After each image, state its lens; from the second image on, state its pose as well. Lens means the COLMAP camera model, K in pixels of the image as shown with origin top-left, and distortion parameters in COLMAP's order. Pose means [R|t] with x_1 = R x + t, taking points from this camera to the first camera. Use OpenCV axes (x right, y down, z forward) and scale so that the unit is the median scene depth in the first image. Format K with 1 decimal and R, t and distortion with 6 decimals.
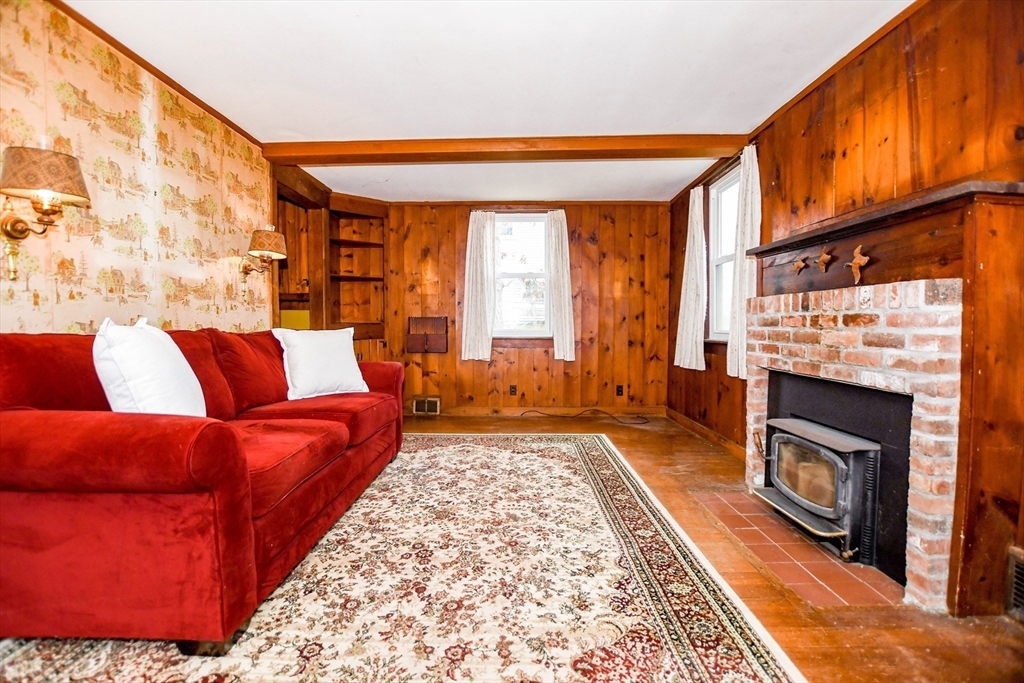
lens RADIAL K [[451.4, 0, 506.5], [0, 451.4, 342.8], [0, 0, 1]] dist [-0.032356, 0.004307]
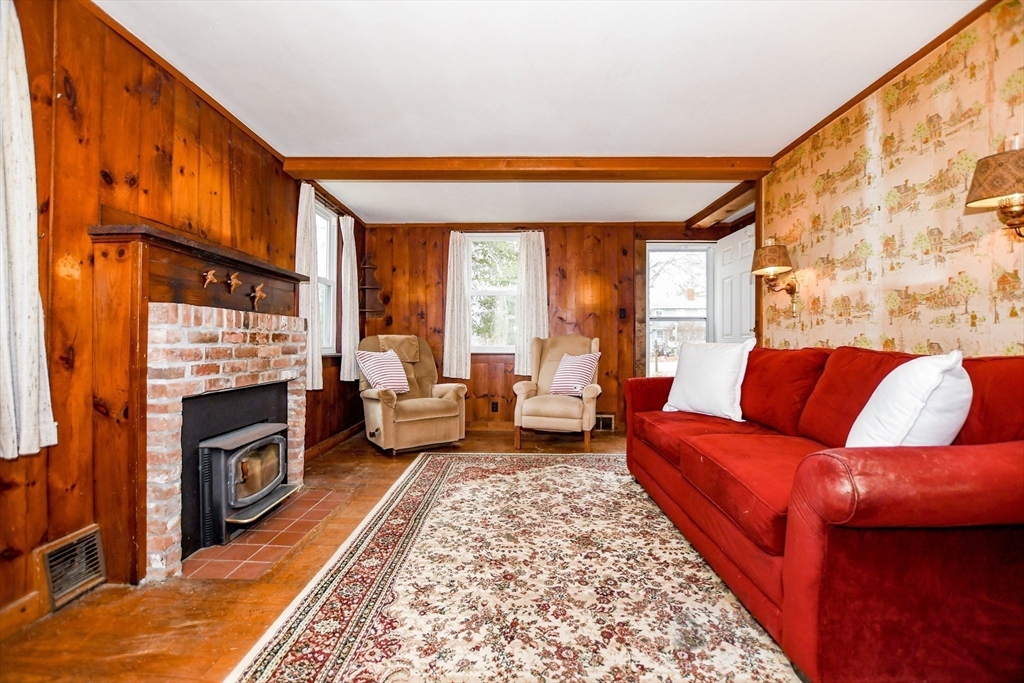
lens RADIAL K [[451.4, 0, 503.2], [0, 451.4, 339.9], [0, 0, 1]] dist [-0.032356, 0.004307]
pose [[-0.999856, -0.003156, 0.016653, 0.016331], [-0.002510, 0.999248, 0.038694, -0.084162], [-0.016762, 0.038646, -0.999112, 2.010625]]
